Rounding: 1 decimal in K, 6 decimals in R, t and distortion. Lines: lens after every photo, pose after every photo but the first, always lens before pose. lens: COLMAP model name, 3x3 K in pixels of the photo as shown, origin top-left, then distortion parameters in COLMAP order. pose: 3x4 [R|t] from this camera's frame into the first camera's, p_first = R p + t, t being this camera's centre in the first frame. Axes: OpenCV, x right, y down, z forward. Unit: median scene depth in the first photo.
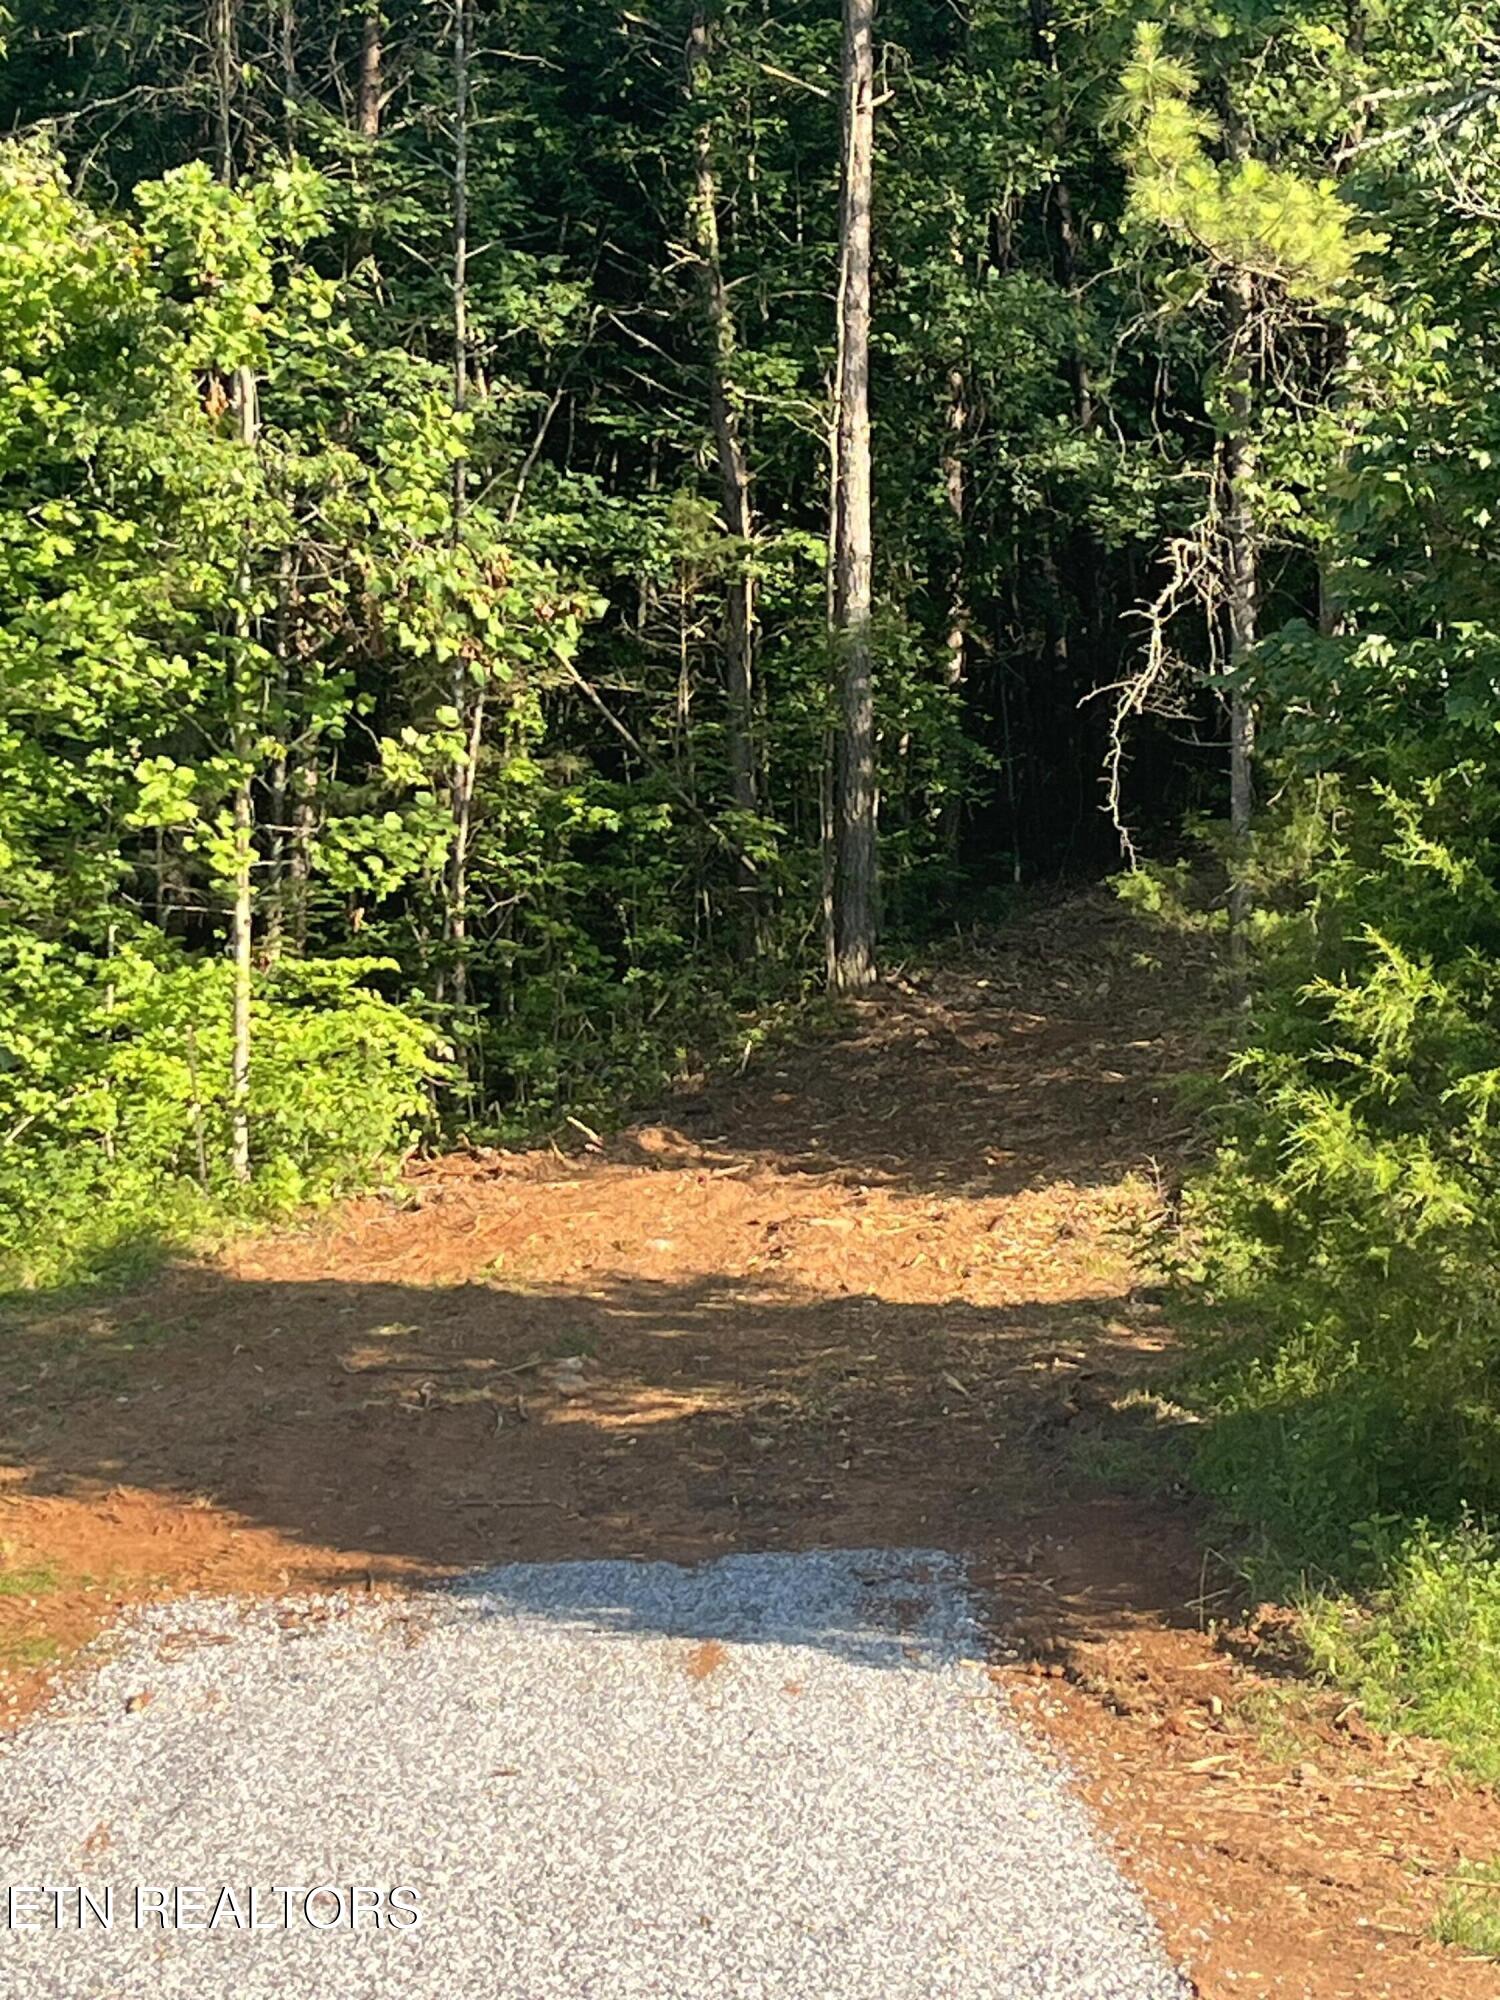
lens RADIAL K [[4706.6, 0, 750.0], [0, 4706.6, 1000.0], [0, 0, 1]] dist [0.062663, 0.216302]
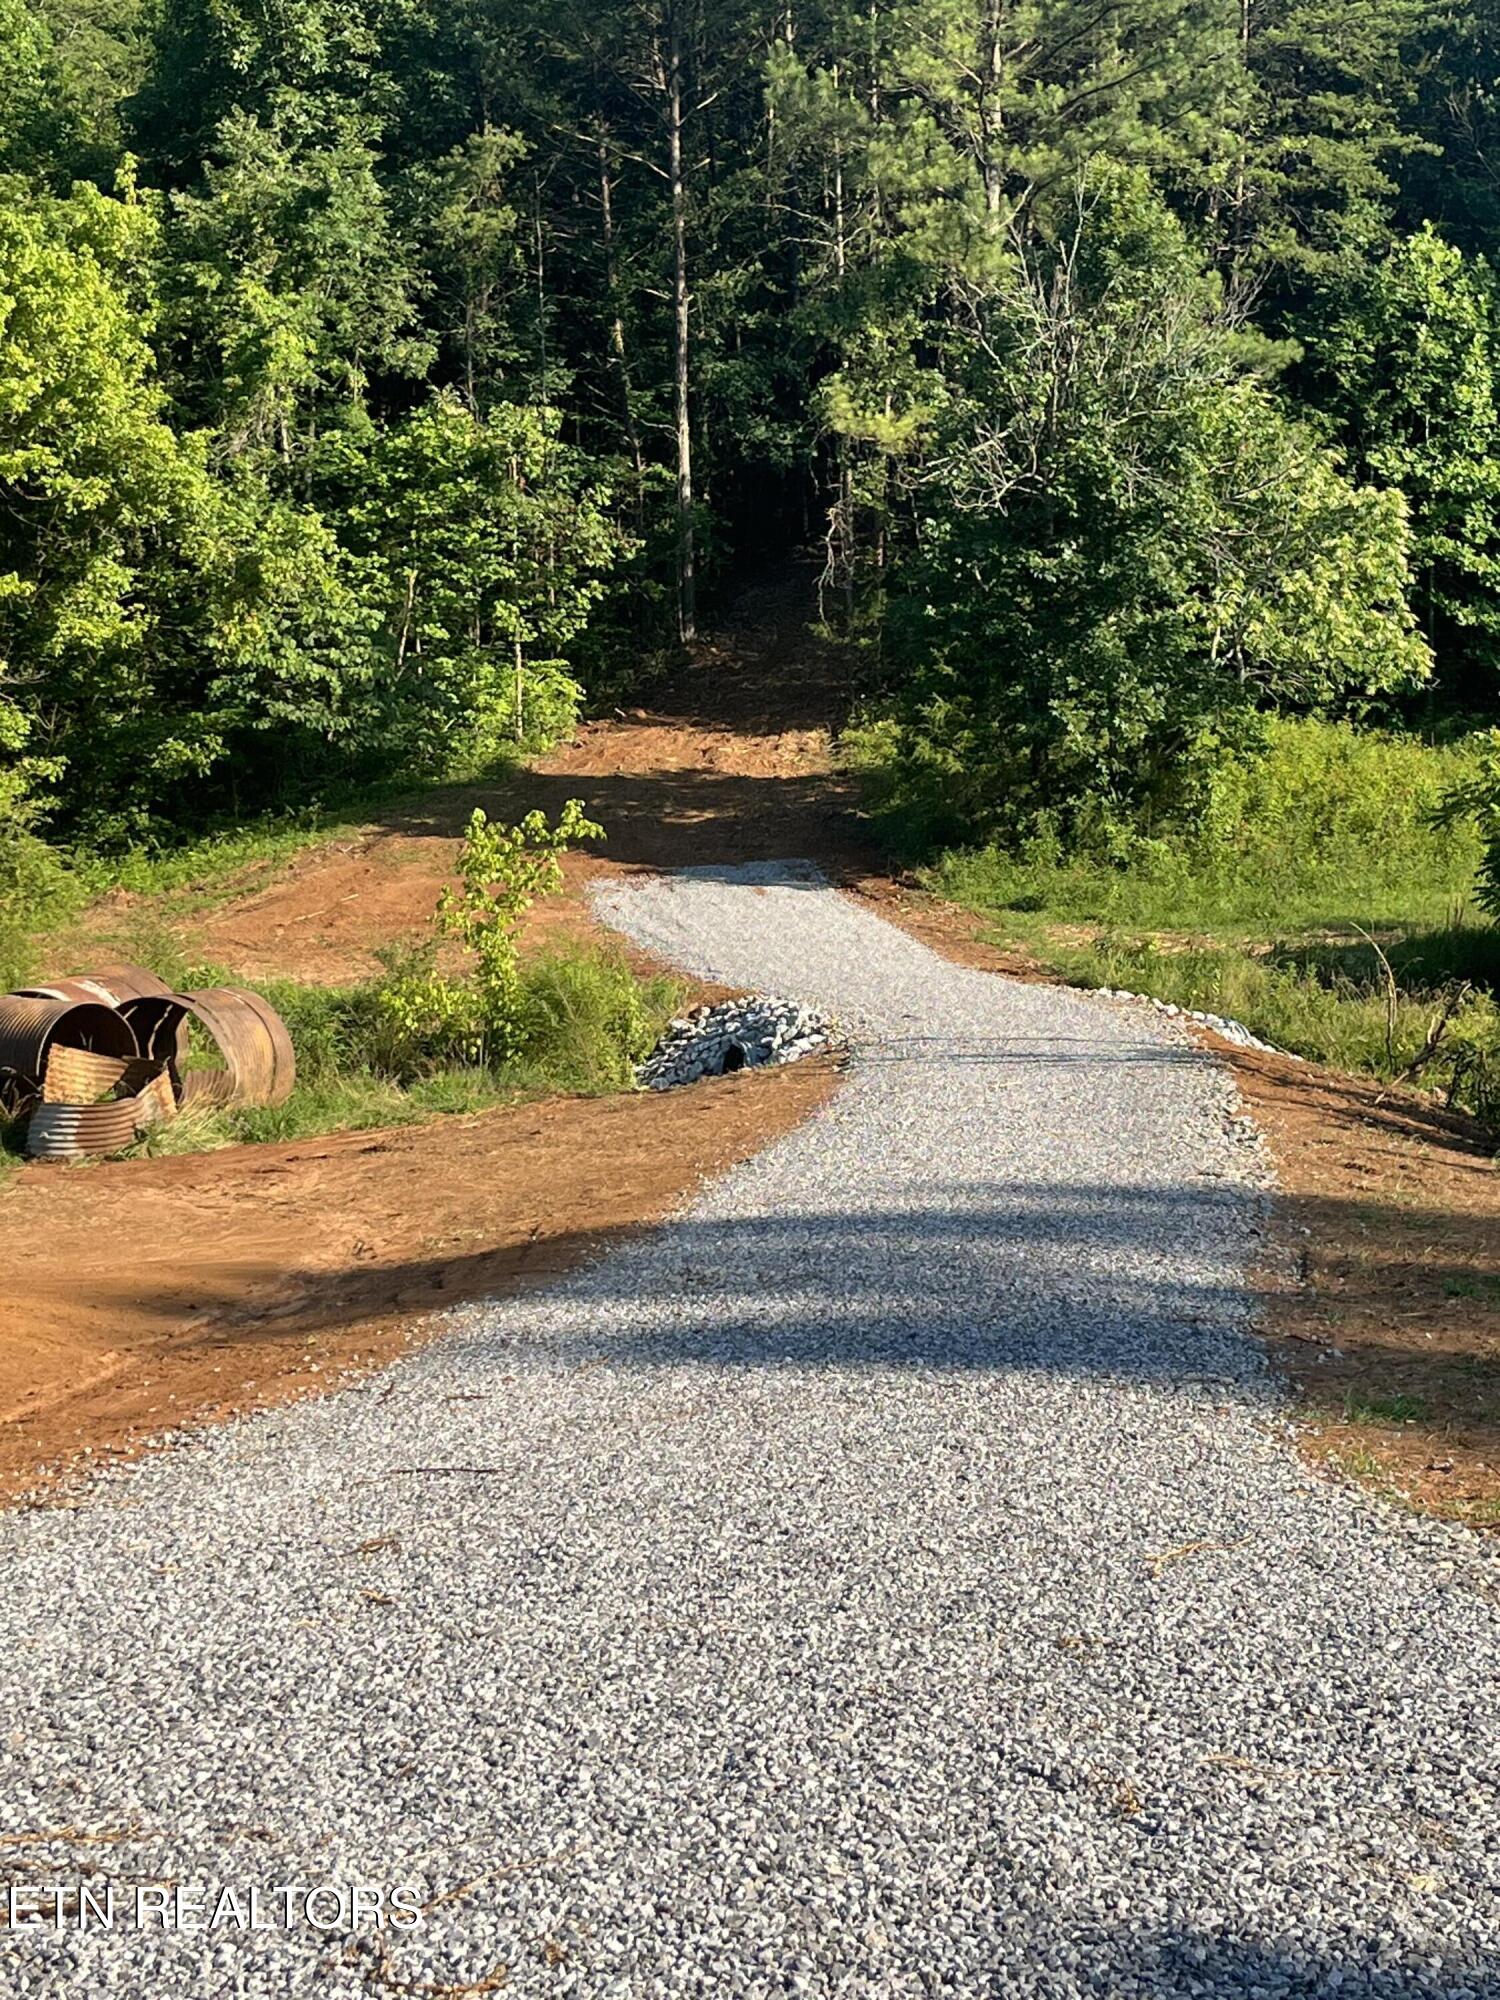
lens RADIAL K [[3311.8, 0, 750.0], [0, 3311.8, 1000.0], [0, 0, 1]] dist [0.011867, -0.185491]
pose [[0.989715, -0.041915, 0.136771, -0.269486], [0.018395, 0.985463, 0.168893, -0.155344], [-0.141862, -0.164640, 0.976099, -1.121473]]
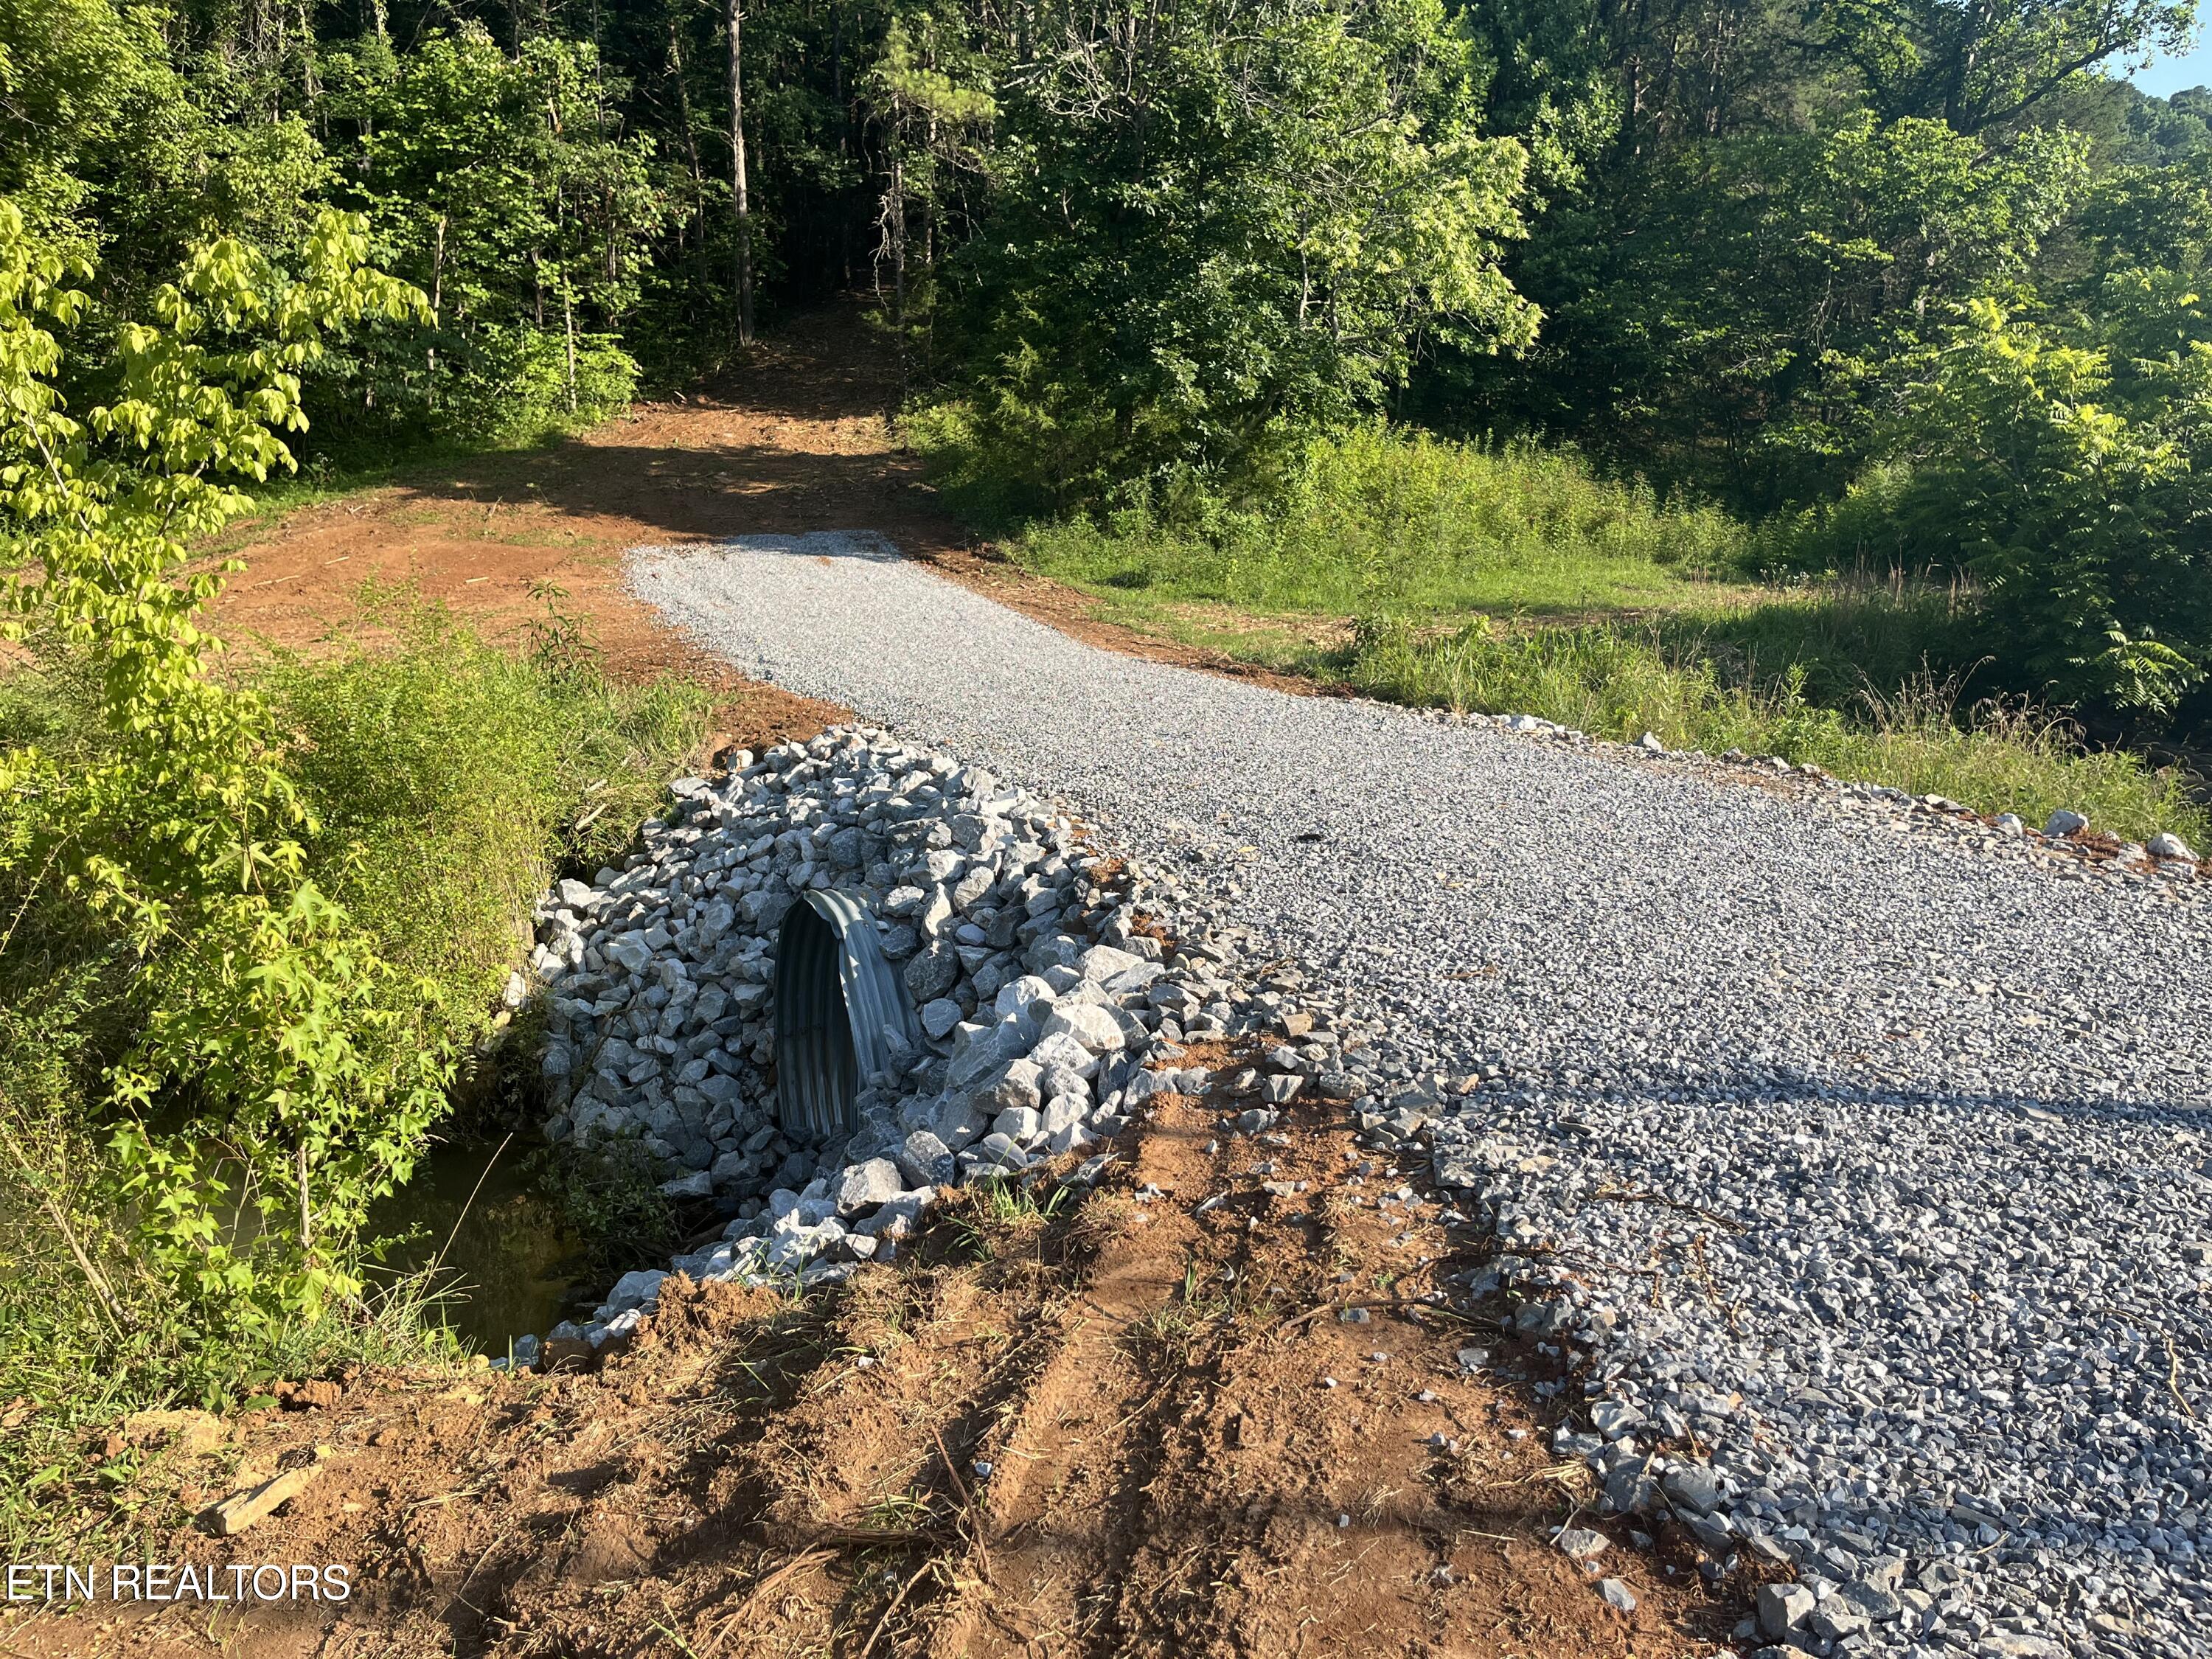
lens RADIAL K [[1664.1, 0, 1106.0], [0, 1664.1, 829.5], [0, 0, 1]] dist [0.043151, -0.005239]
pose [[0.949497, -0.068142, 0.306288, -0.138108], [-0.019049, 0.961816, 0.273033, -0.003030], [-0.313198, -0.265078, 0.911943, -0.138164]]
